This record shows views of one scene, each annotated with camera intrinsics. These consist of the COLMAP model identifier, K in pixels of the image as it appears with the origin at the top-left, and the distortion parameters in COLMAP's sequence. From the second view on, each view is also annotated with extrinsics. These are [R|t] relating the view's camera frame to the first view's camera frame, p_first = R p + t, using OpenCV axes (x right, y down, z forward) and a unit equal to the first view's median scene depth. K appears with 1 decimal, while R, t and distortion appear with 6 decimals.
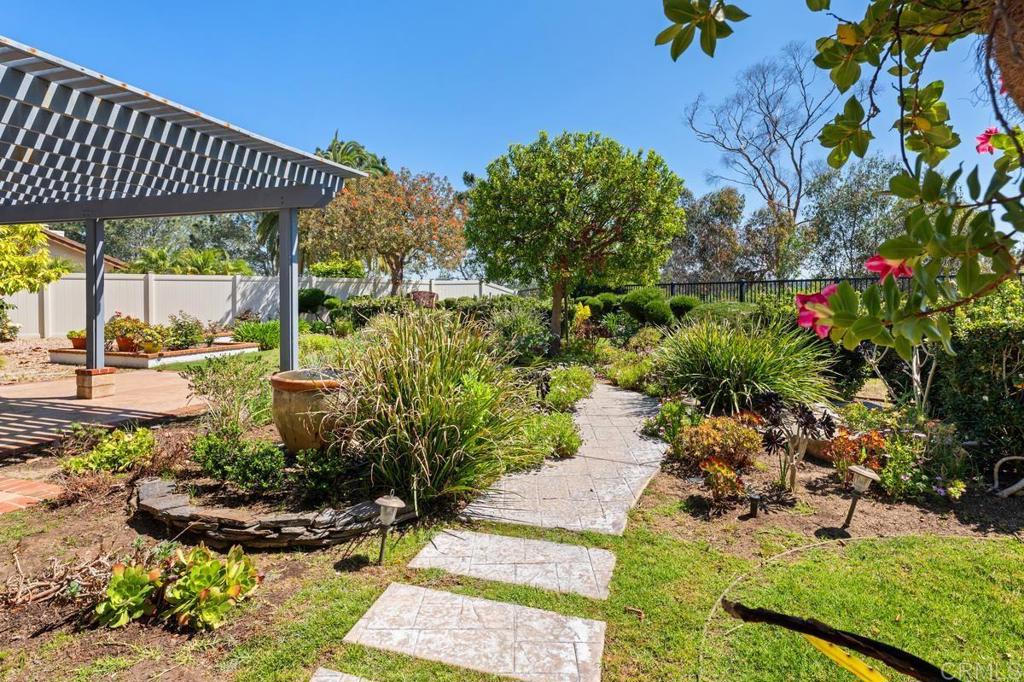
lens RADIAL K [[536.6, 0, 512.0], [0, 536.6, 341.0], [0, 0, 1]] dist [0.002126, -0.000314]
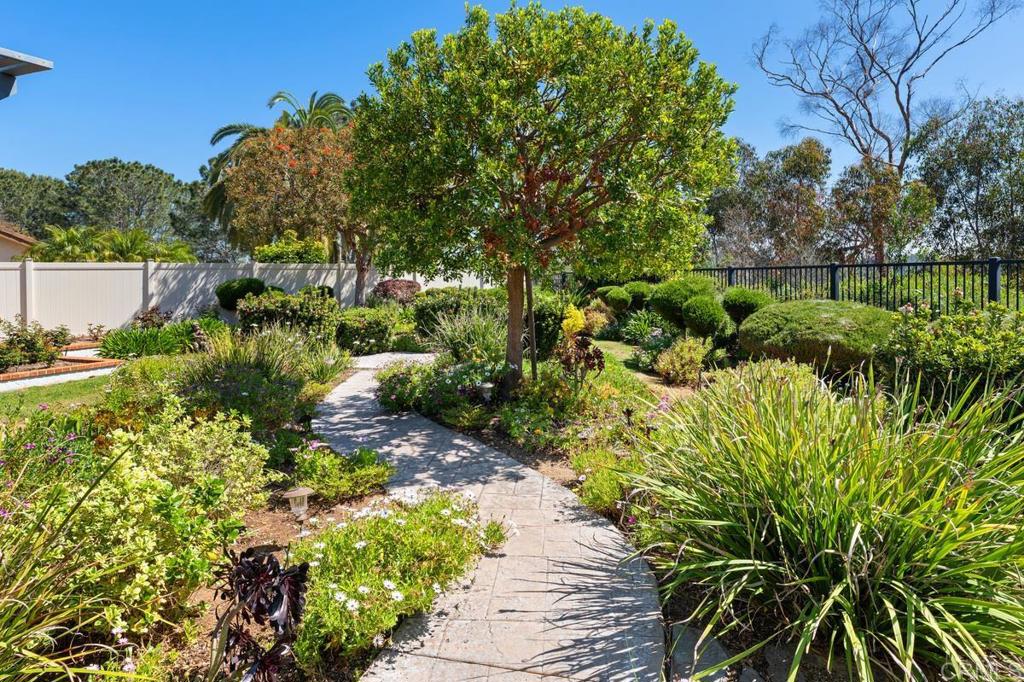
lens RADIAL K [[599.2, 0, 512.0], [0, 599.2, 341.0], [0, 0, 1]] dist [-0.012042, 0.001151]
pose [[0.997327, 0.000836, -0.073062, 0.064940], [0.000725, 0.999772, 0.021333, -0.026277], [0.073064, -0.021329, 0.997099, 0.176689]]
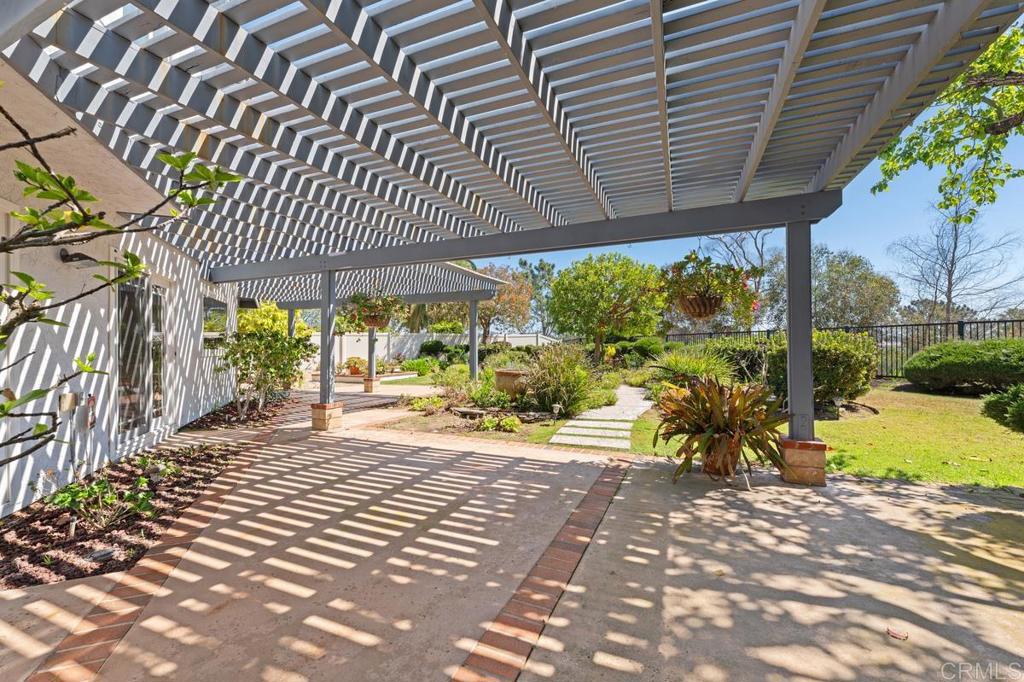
lens RADIAL K [[408.6, 0, 511.5], [0, 408.6, 375.2], [0, 0, 1]] dist [0.000517, 0.000032]
pose [[0.996193, -0.001447, -0.087166, -0.039687], [0.000294, 0.999912, -0.013242, 0.022191], [0.087177, 0.013166, 0.996106, -0.186242]]
